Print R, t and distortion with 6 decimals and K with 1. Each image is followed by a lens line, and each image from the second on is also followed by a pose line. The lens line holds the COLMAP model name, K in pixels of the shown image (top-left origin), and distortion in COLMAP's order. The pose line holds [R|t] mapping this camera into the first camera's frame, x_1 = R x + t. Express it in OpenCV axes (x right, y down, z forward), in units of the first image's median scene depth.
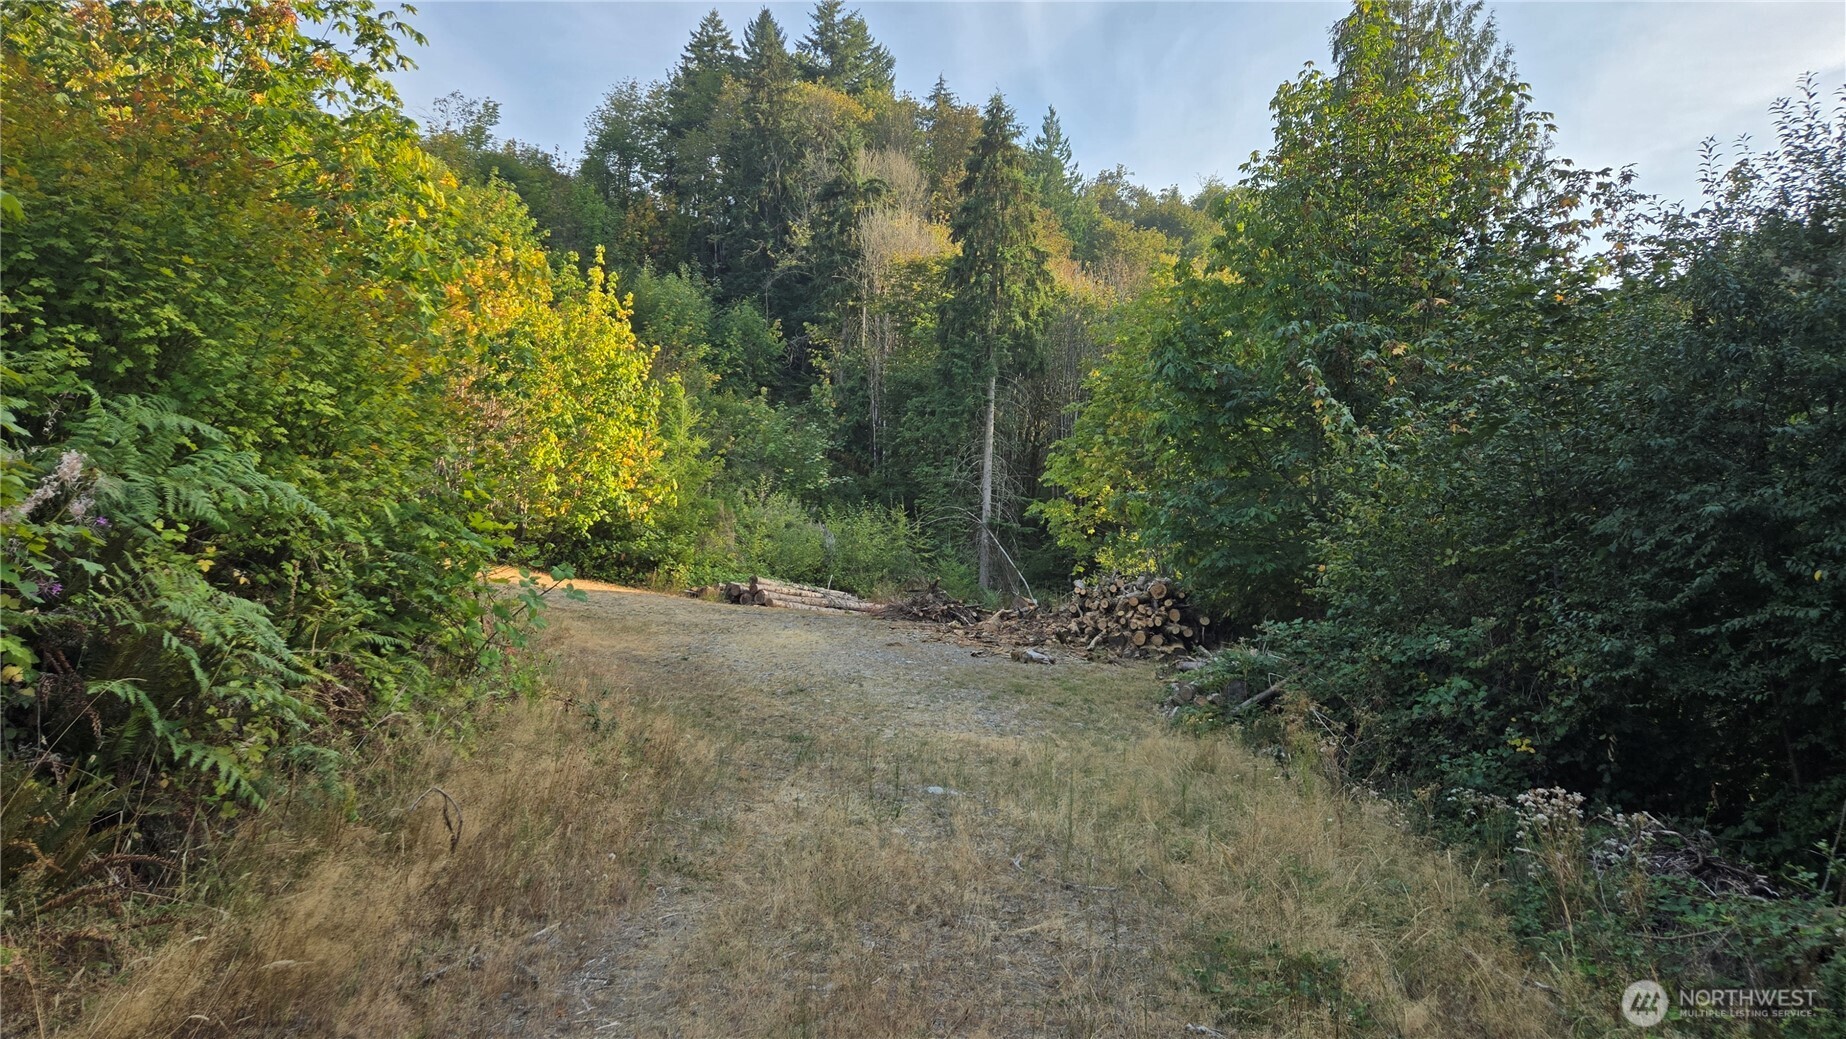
lens RADIAL K [[1242.0, 0, 923.0], [0, 1242.0, 519.5], [0, 0, 1]] dist [0.088352, -0.081624]
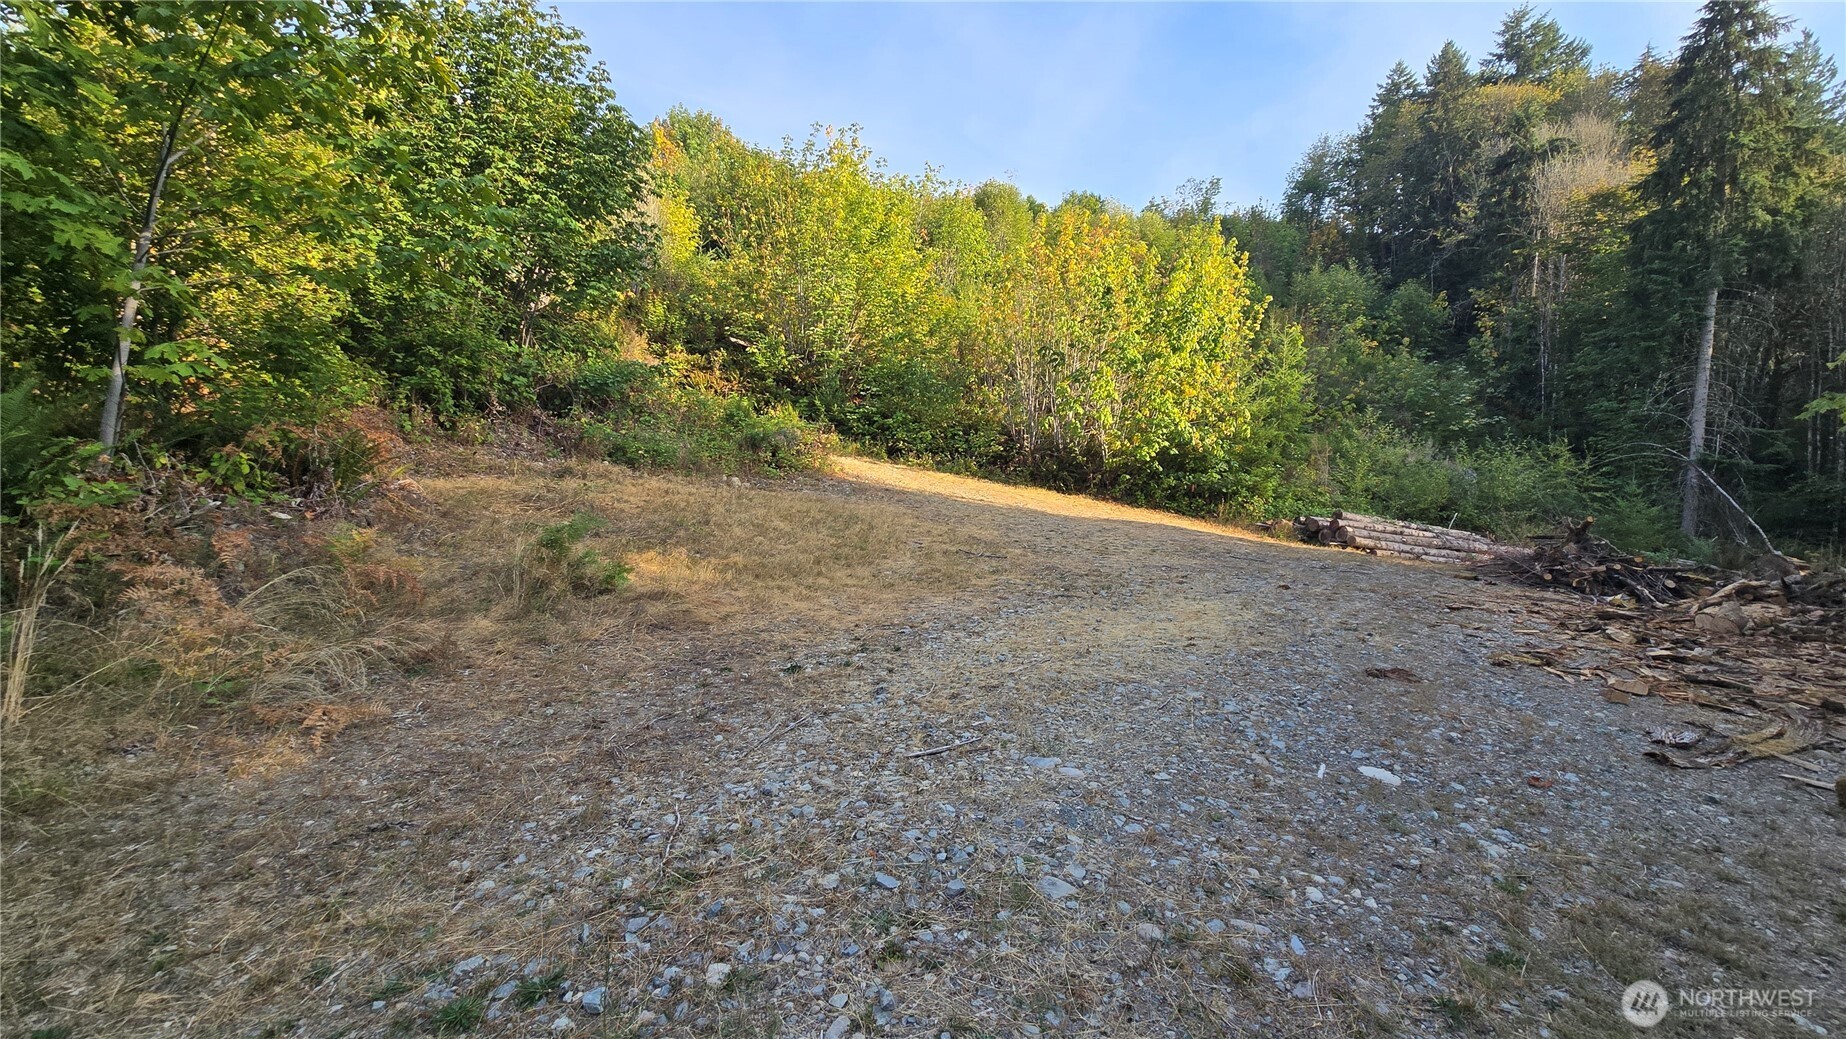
lens RADIAL K [[758.3, 0, 924.2], [0, 758.3, 509.8], [0, 0, 1]] dist [0.005977, -0.002912]
pose [[0.739659, 0.027412, -0.672423, 0.008198], [0.003840, 0.998982, 0.044949, 0.009195], [0.672971, -0.035829, 0.738801, 0.189618]]
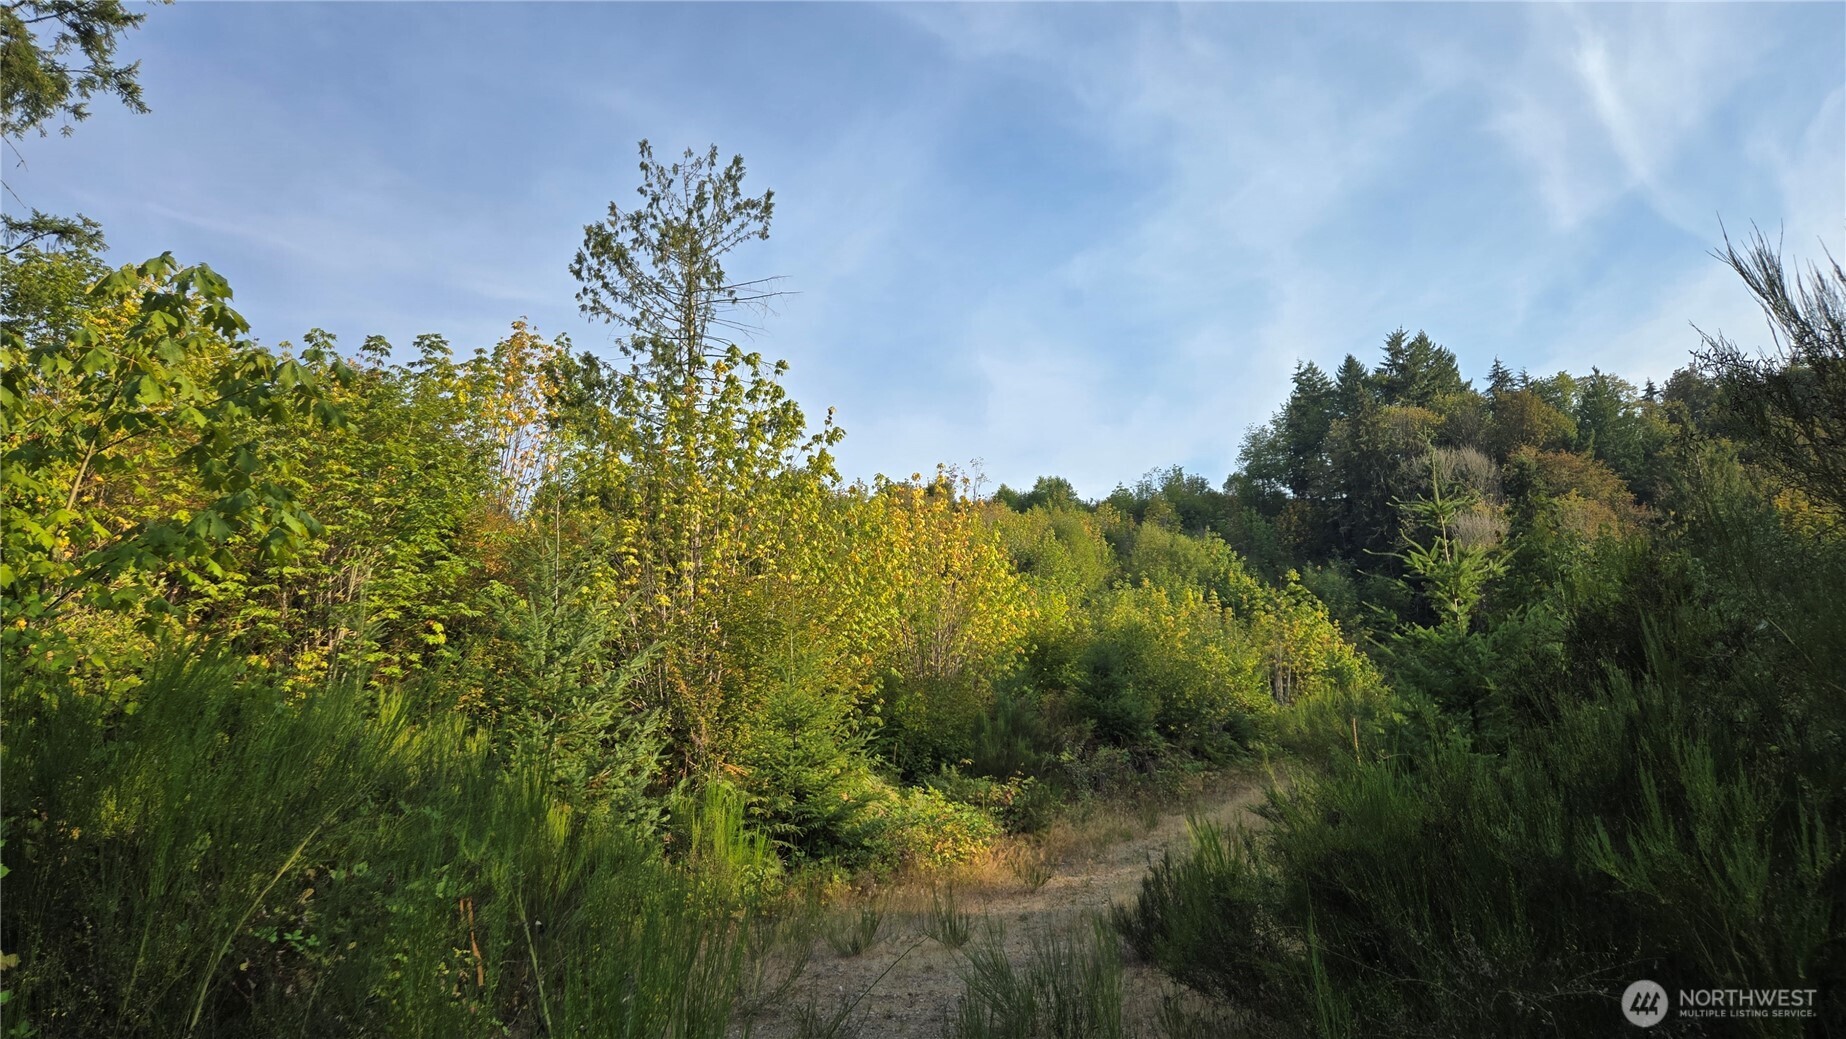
lens RADIAL K [[1242.0, 0, 923.0], [0, 1242.0, 519.5], [0, 0, 1]] dist [0.088352, -0.081624]
pose [[0.875771, -0.194005, -0.442027, 0.072789], [0.116596, 0.973587, -0.196299, -0.008239], [0.468434, 0.120374, 0.875260, -0.729768]]
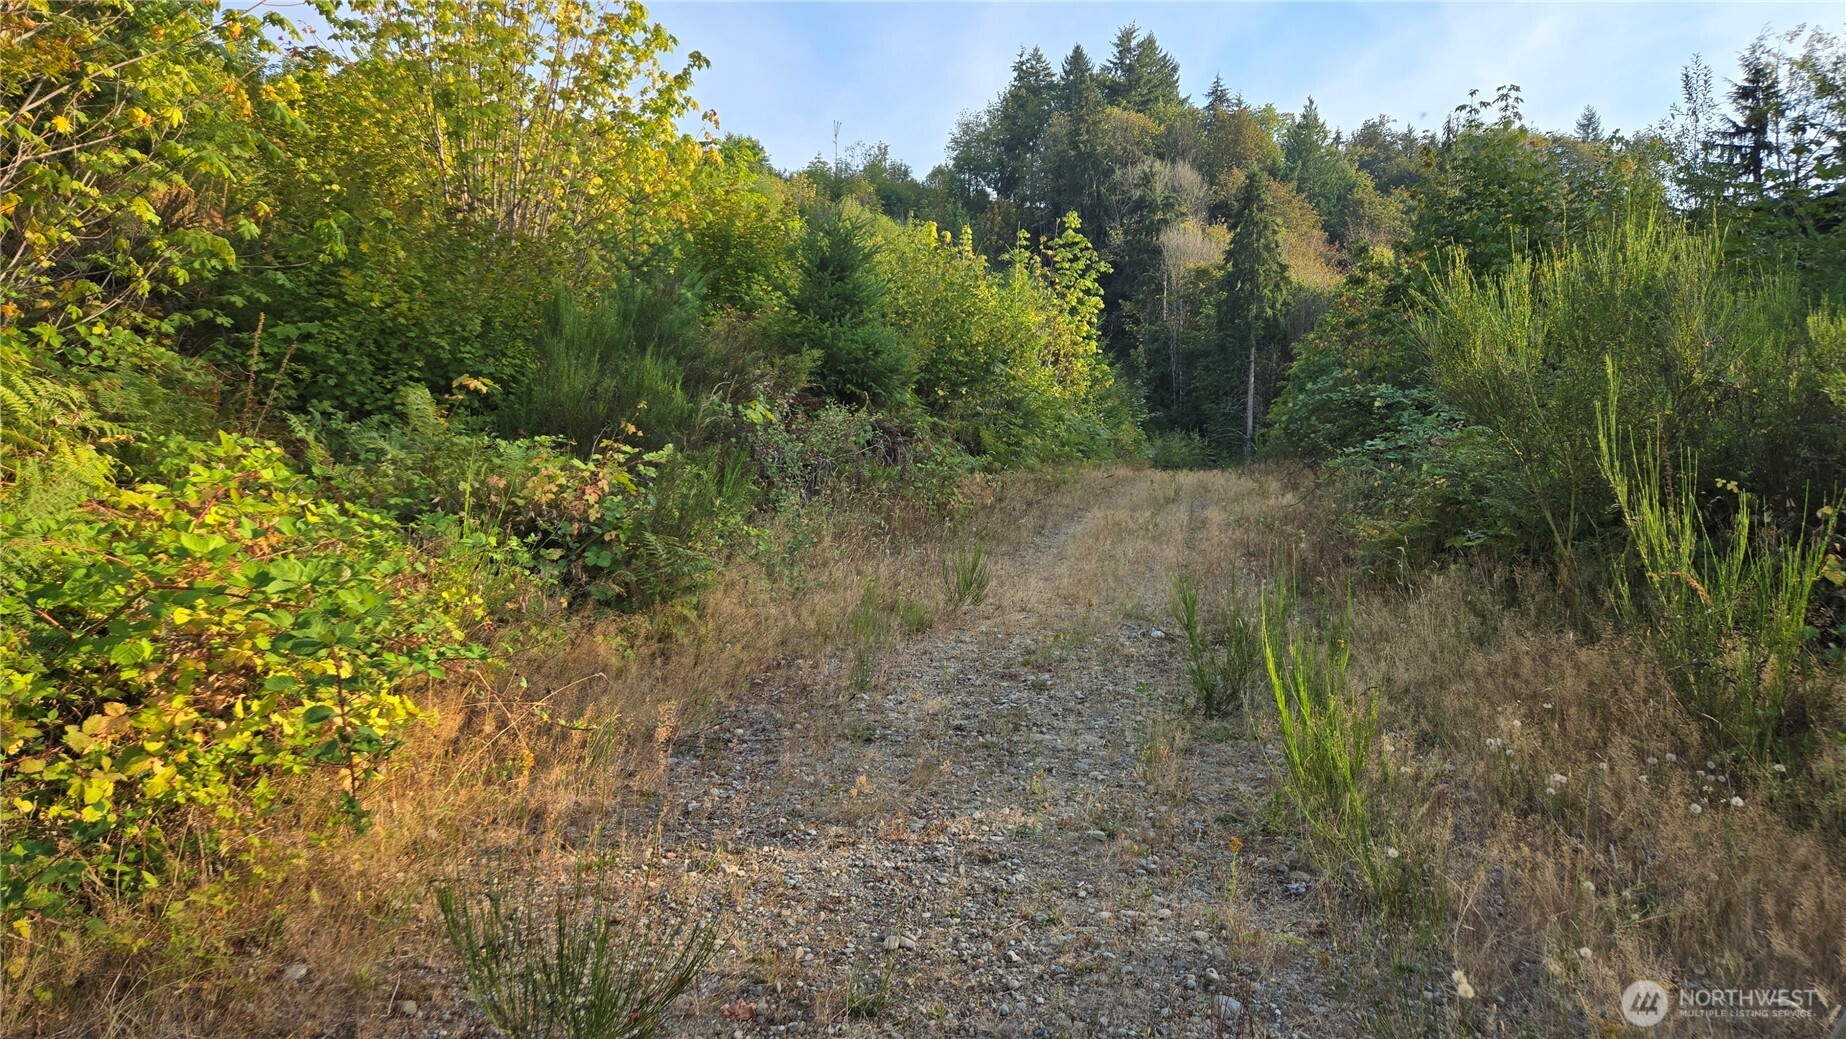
lens RADIAL K [[1242.0, 0, 923.0], [0, 1242.0, 519.5], [0, 0, 1]] dist [0.088352, -0.081624]
pose [[0.974747, -0.020105, -0.222407, -0.003194], [0.034429, 0.997561, 0.060717, -0.003244], [0.220644, -0.066841, 0.973061, -0.548856]]
